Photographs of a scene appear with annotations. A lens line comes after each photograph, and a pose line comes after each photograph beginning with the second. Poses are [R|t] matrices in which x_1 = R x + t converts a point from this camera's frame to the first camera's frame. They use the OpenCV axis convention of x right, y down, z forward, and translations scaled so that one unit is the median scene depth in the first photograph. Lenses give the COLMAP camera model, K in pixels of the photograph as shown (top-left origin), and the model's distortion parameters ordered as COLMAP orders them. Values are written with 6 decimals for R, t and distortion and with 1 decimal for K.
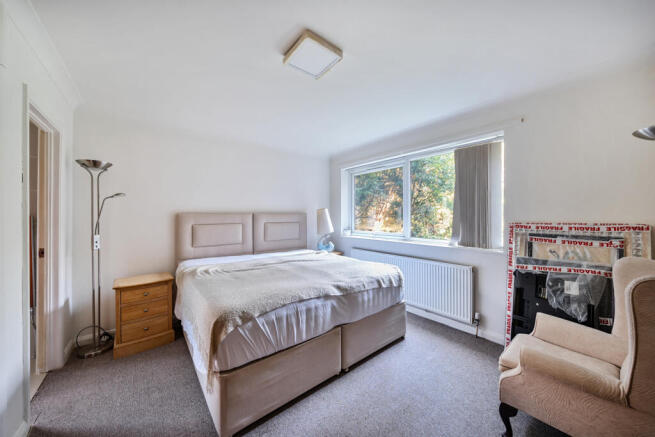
lens RADIAL K [[228.2, 0, 323.6], [0, 228.2, 215.9], [0, 0, 1]] dist [-0.002428, -0.000124]
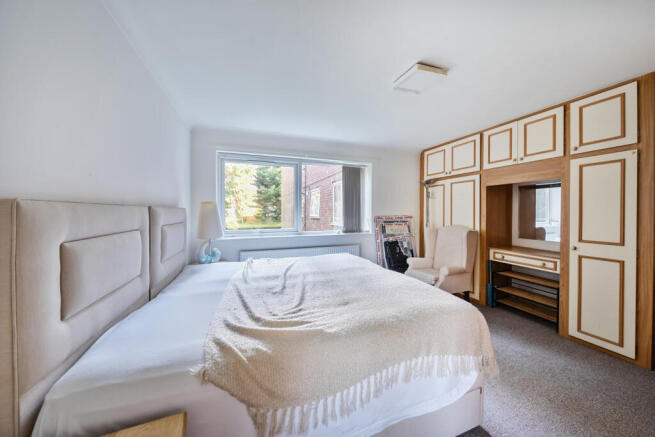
lens RADIAL K [[228.2, 0, 324.9], [0, 228.2, 215.1], [0, 0, 1]] dist [-0.002428, -0.000124]
pose [[0.318366, -0.009358, 0.947922, -1.058330], [0.000975, 0.999954, 0.009544, 0.005356], [-0.947967, -0.002115, 0.318361, 0.848873]]
